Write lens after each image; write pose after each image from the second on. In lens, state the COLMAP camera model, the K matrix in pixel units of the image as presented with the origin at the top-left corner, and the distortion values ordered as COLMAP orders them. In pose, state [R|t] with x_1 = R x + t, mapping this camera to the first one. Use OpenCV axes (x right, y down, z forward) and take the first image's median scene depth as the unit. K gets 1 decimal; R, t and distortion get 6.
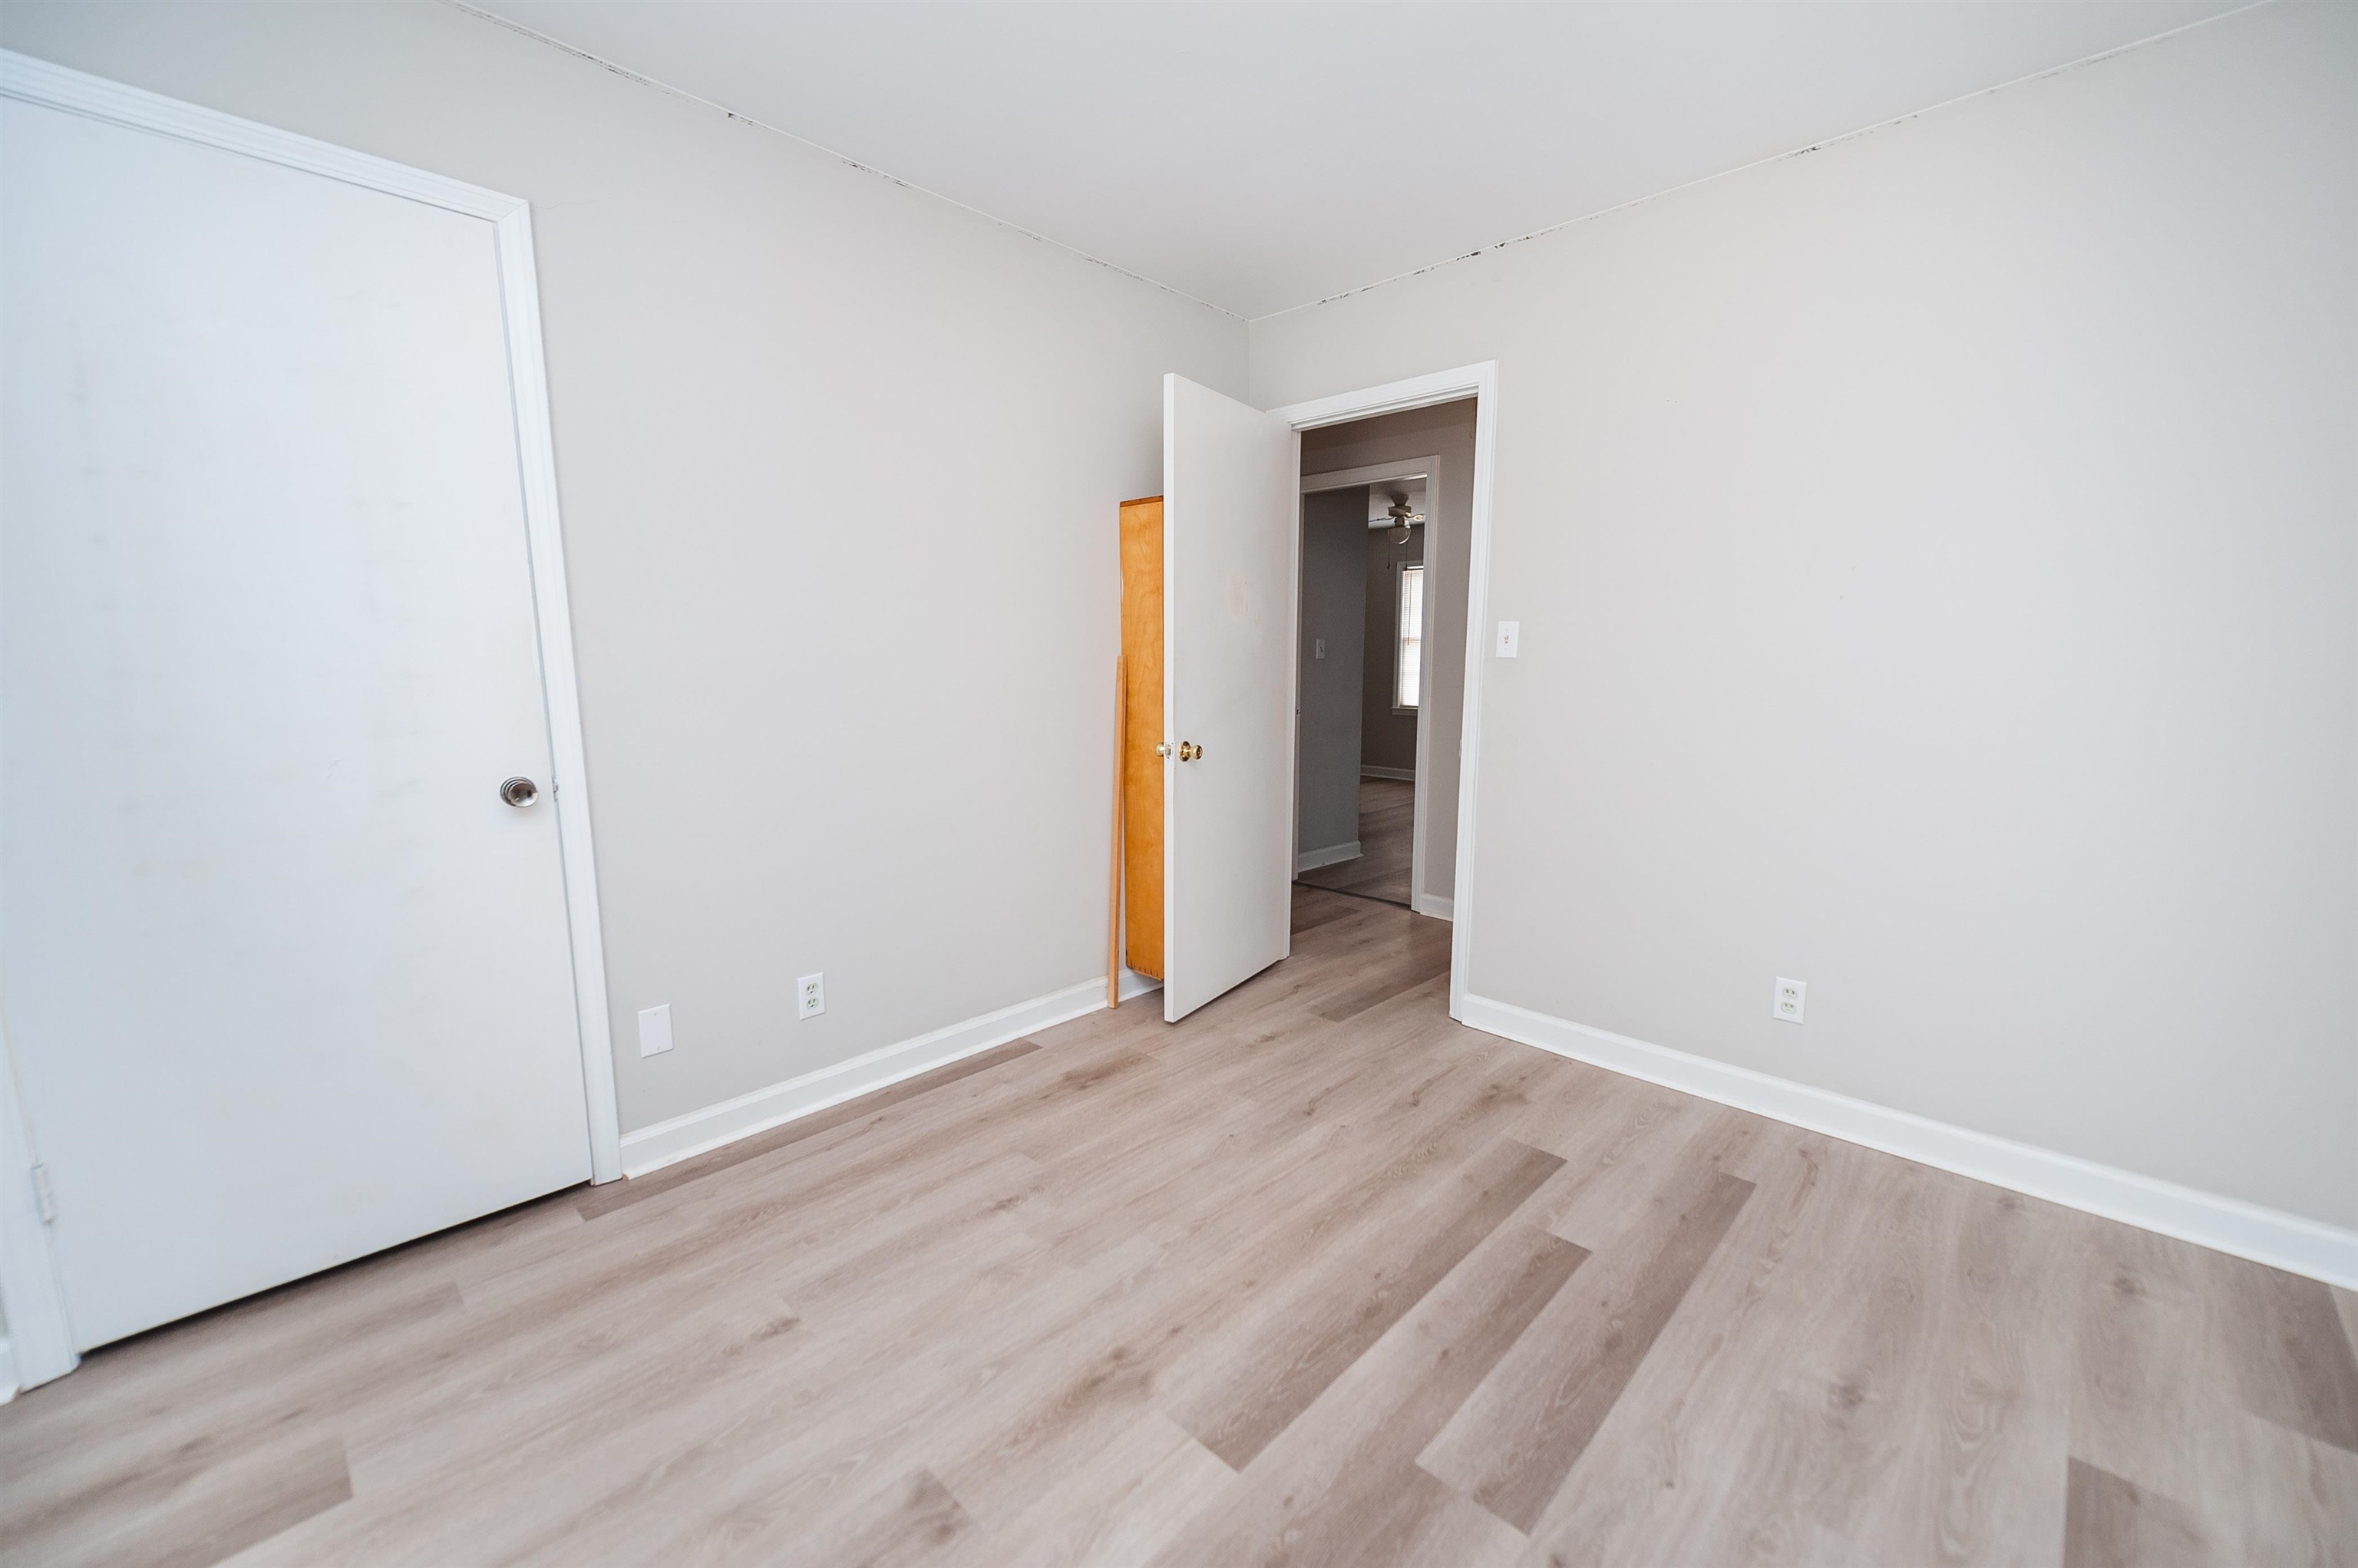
lens RADIAL K [[934.6, 0, 1185.9], [0, 934.6, 786.3], [0, 0, 1]] dist [0.002593, -0.000287]
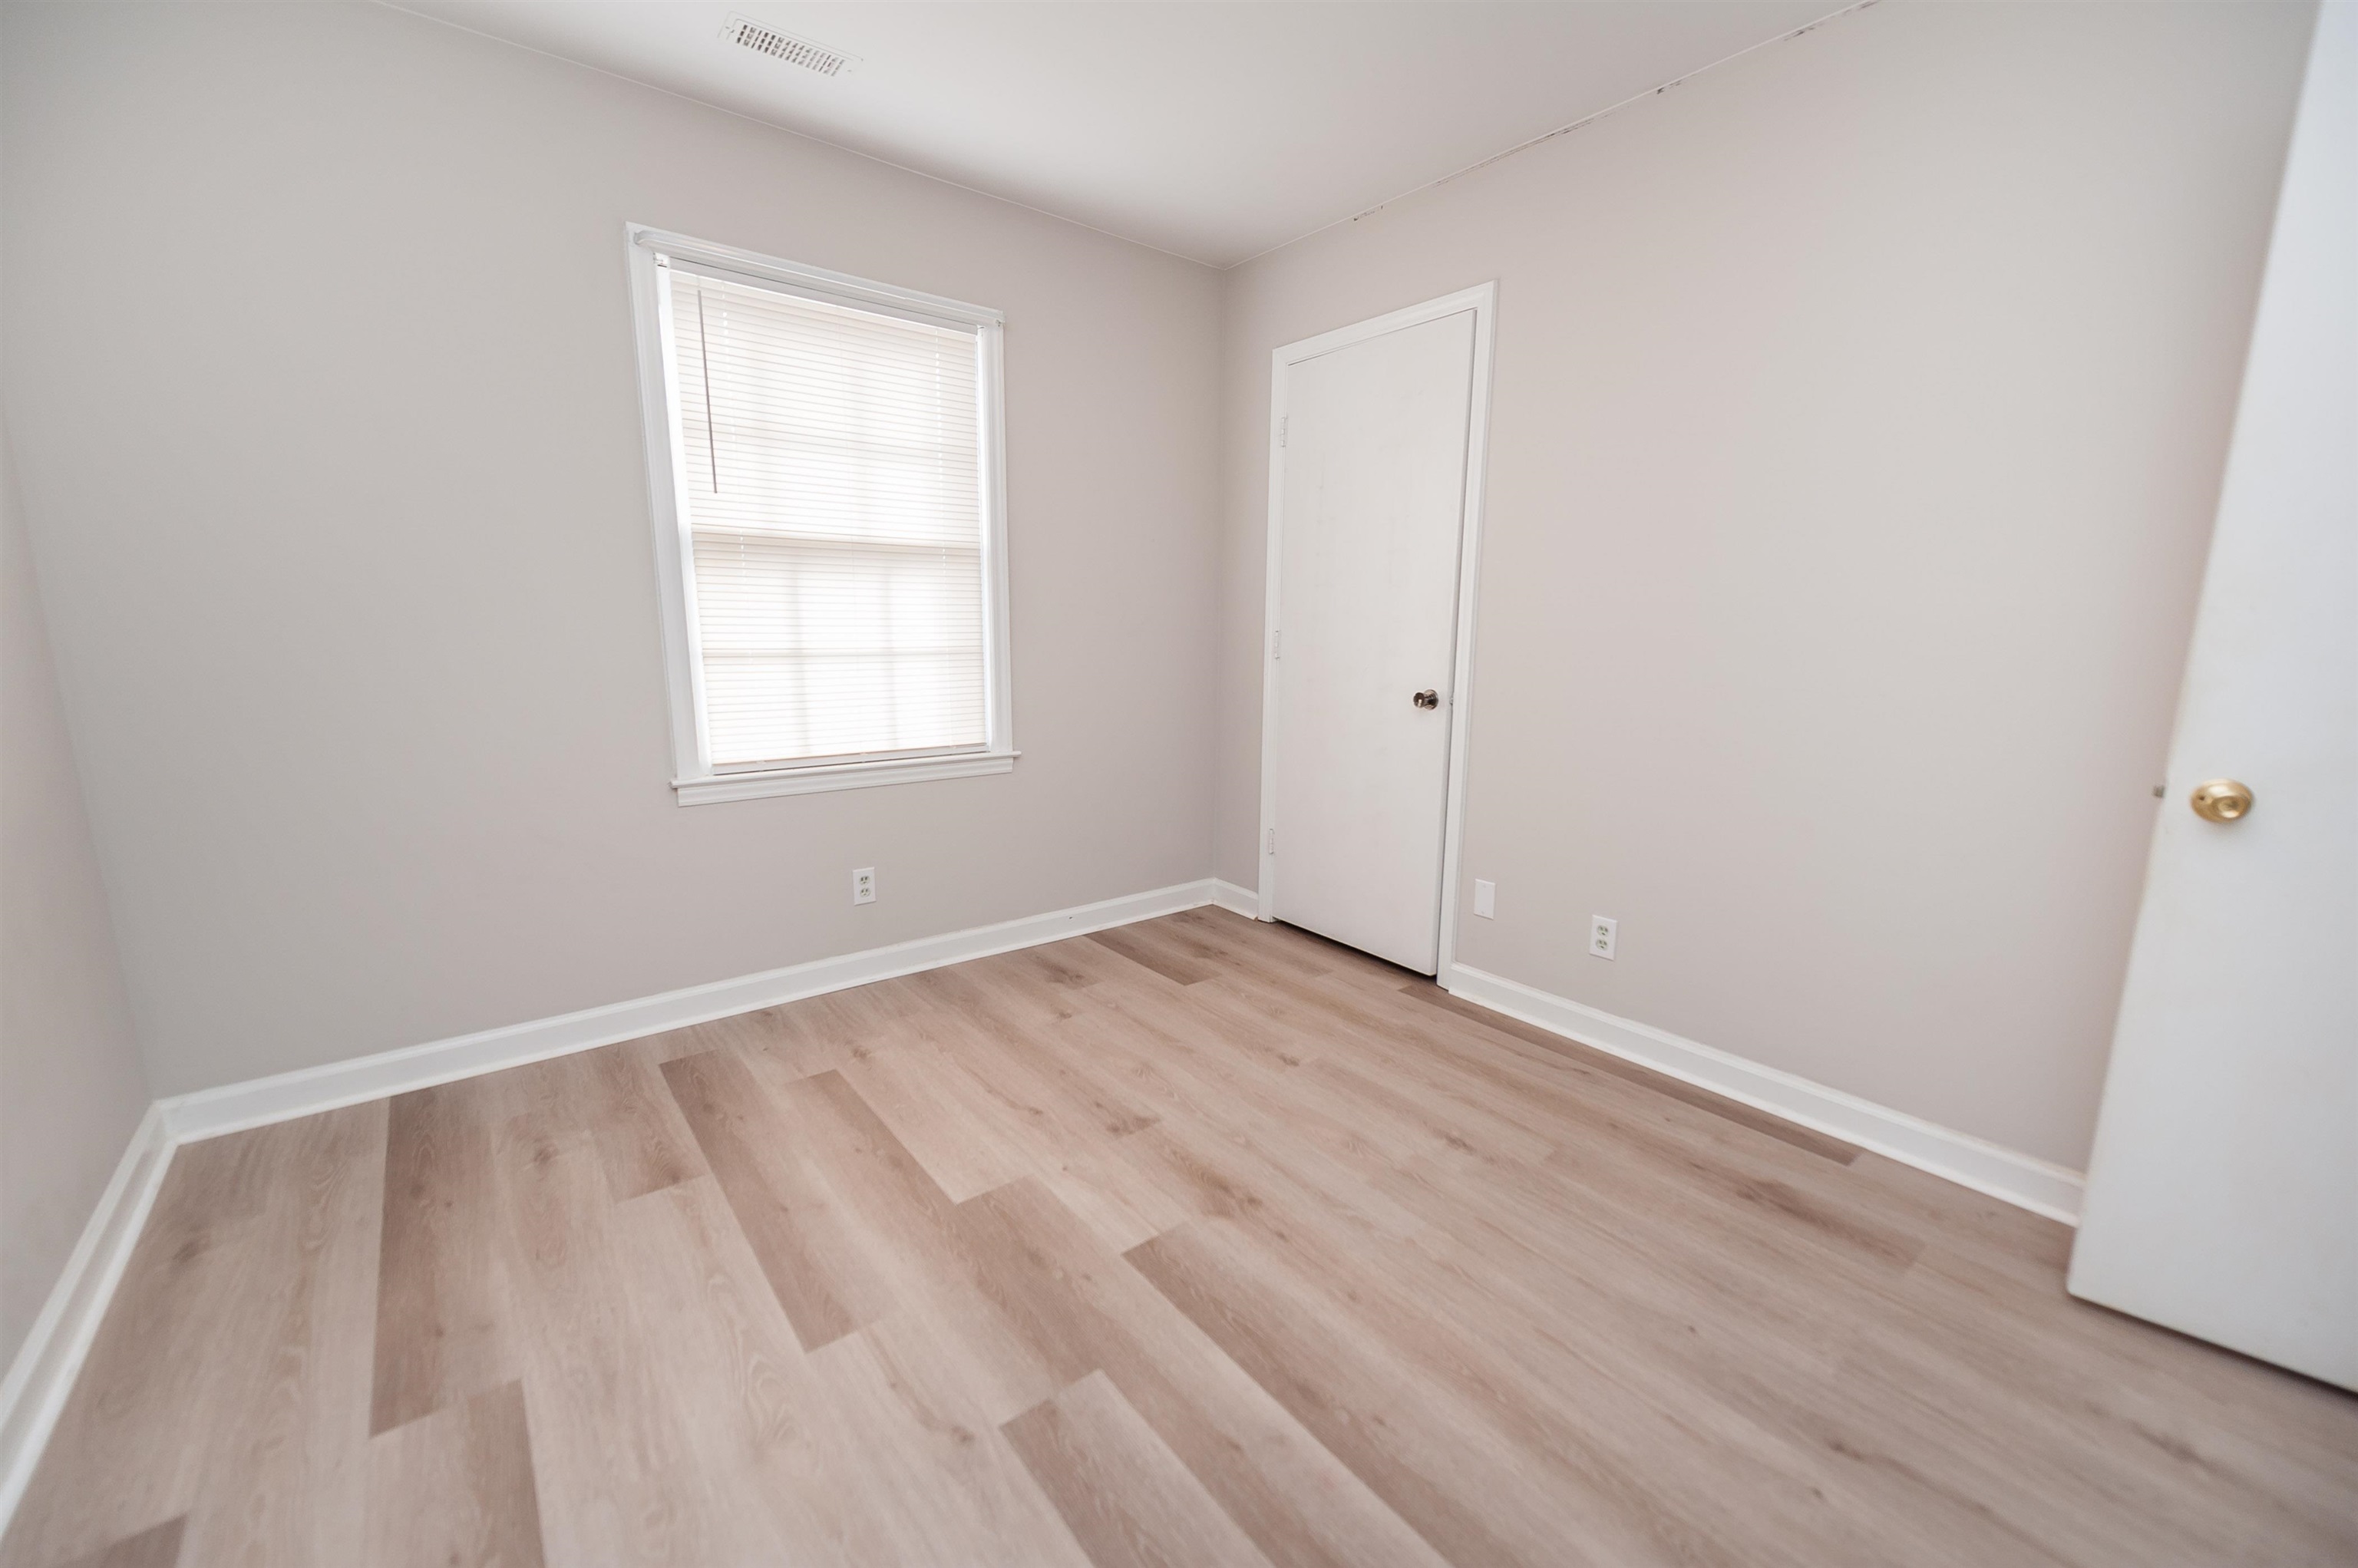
lens RADIAL K [[934.6, 0, 1185.9], [0, 934.6, 786.3], [0, 0, 1]] dist [0.002593, -0.000287]
pose [[-0.129990, 0.173884, -0.976149, 0.962509], [-0.153601, 0.969086, 0.193080, -0.102806], [0.979545, 0.175036, -0.099263, 0.920068]]
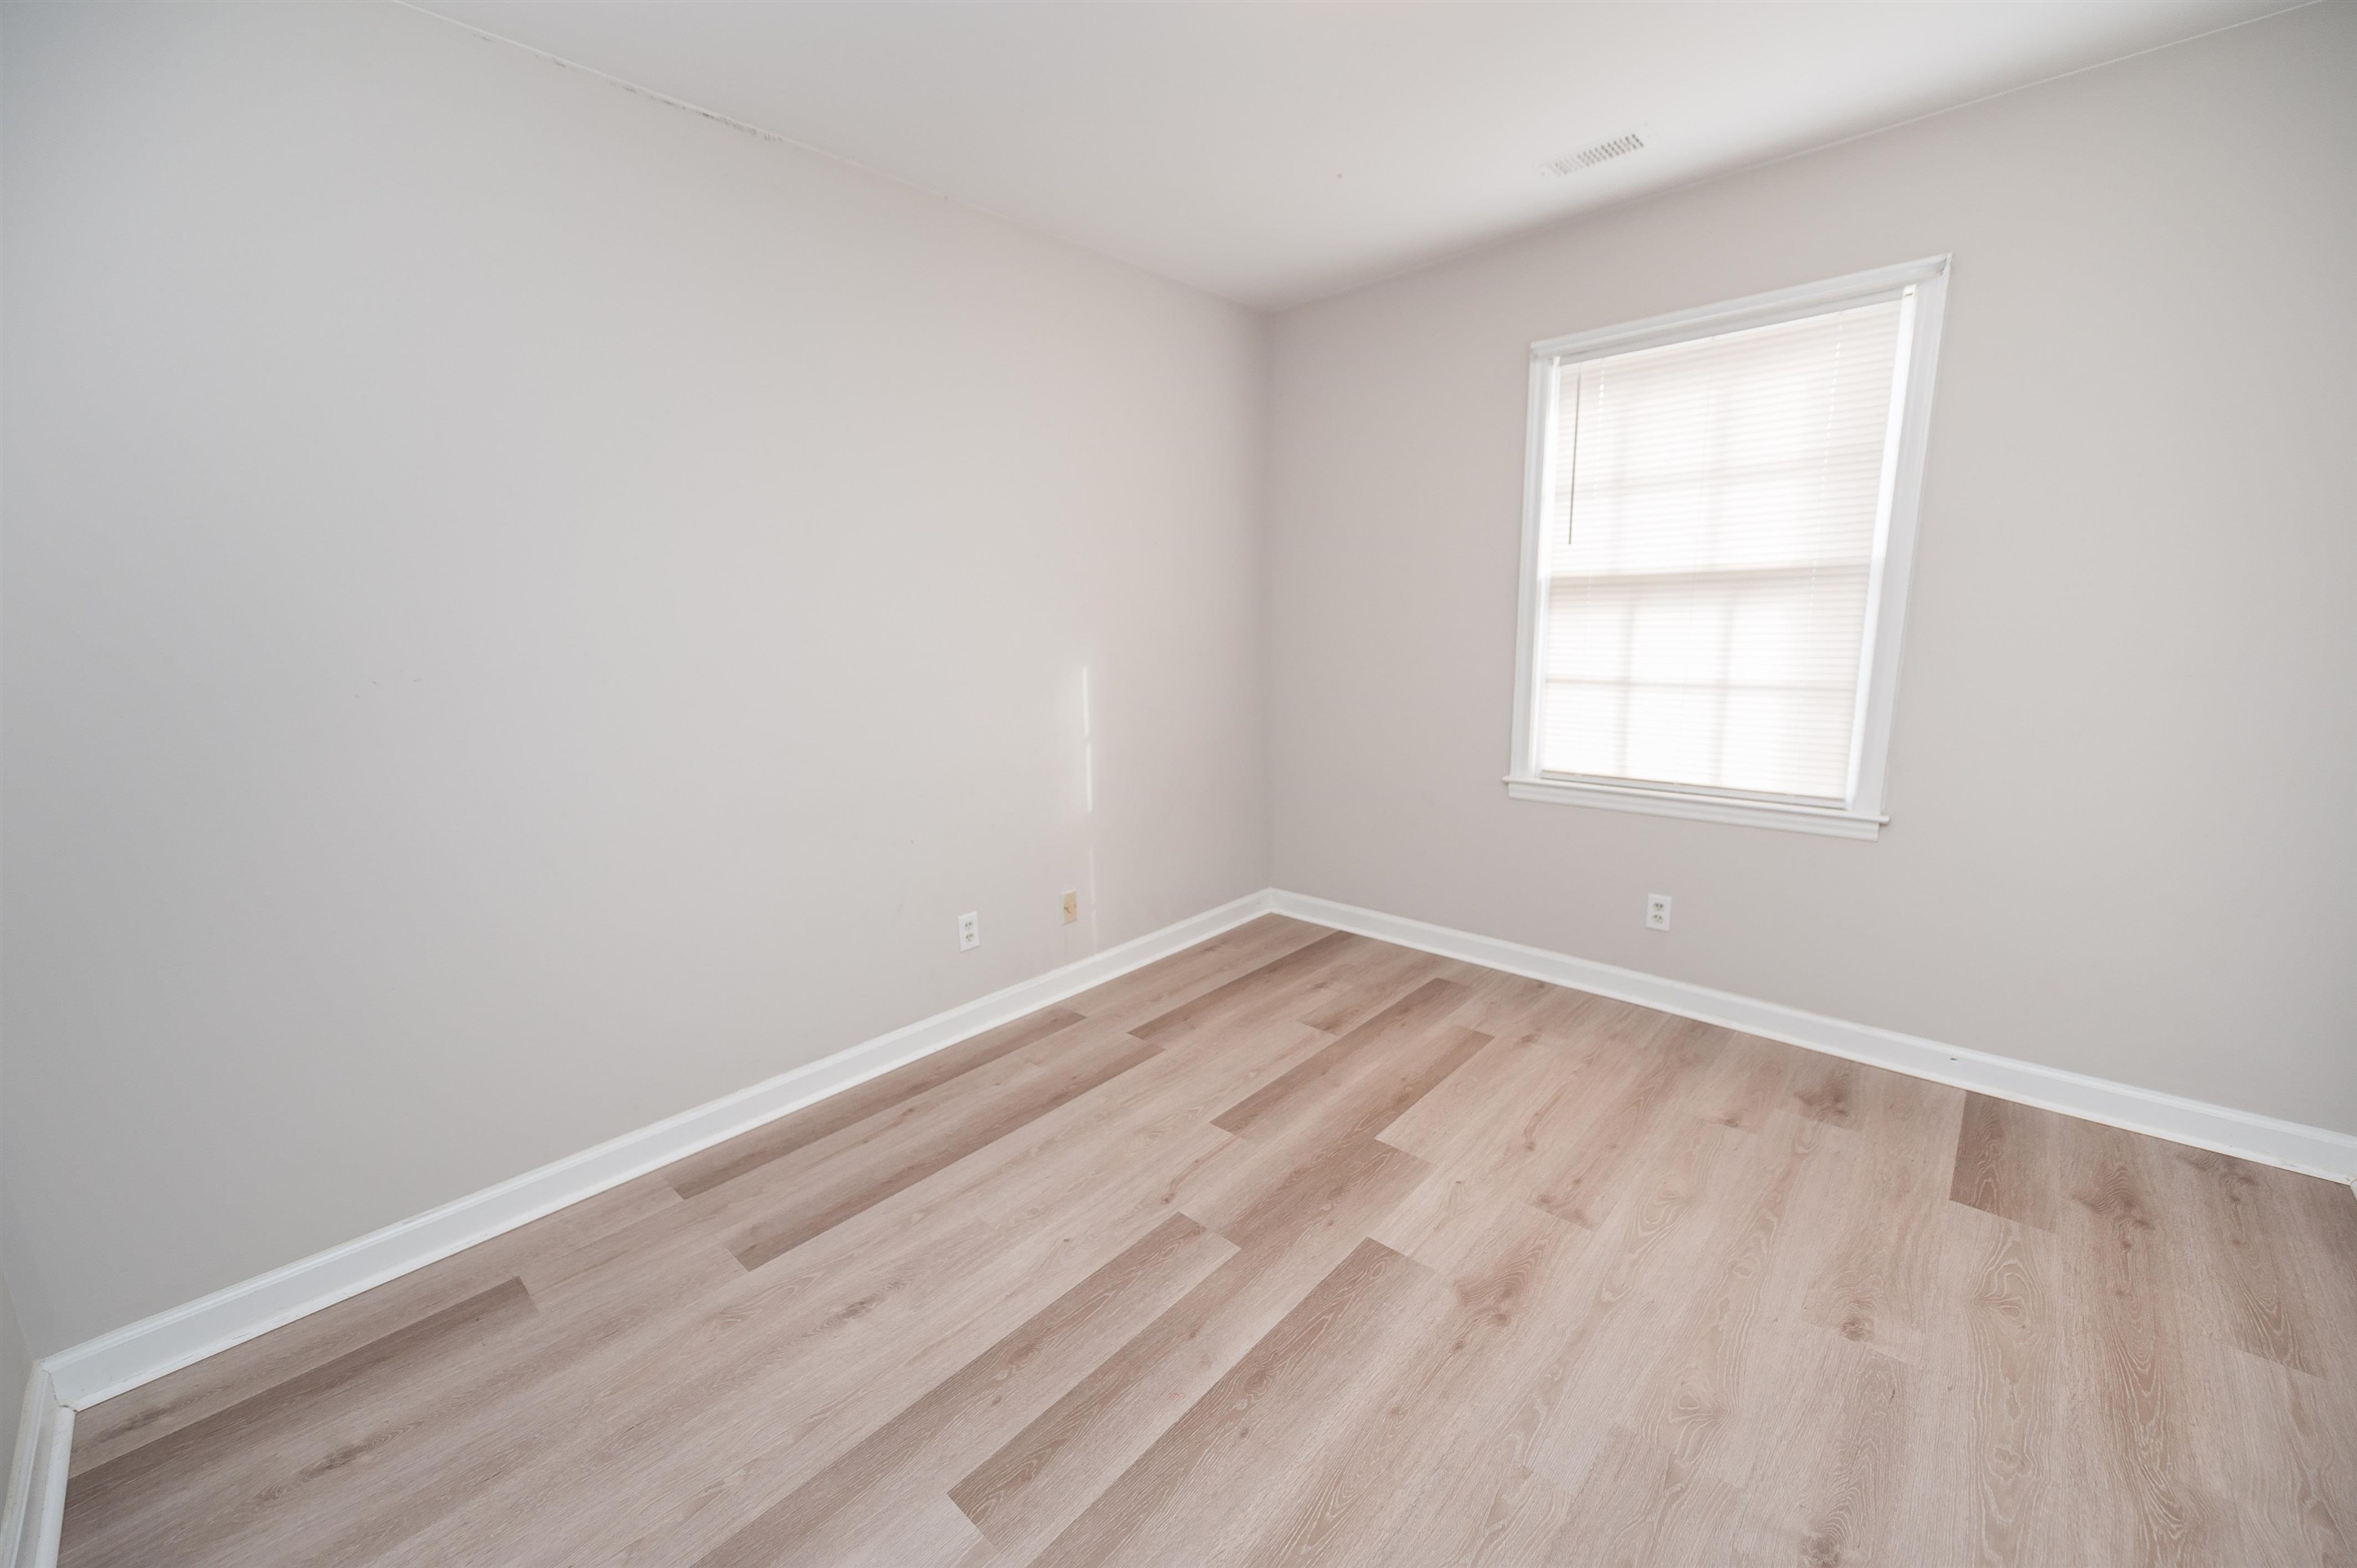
lens RADIAL K [[913.7, 0, 1178.5], [0, 913.7, 784.0], [0, 0, 1]] dist [-0.001675, -0.000457]
pose [[-0.999585, 0.025911, -0.012599, 0.284470], [0.020463, 0.946303, 0.322633, -0.299711], [0.020283, 0.322241, -0.946440, 1.734100]]
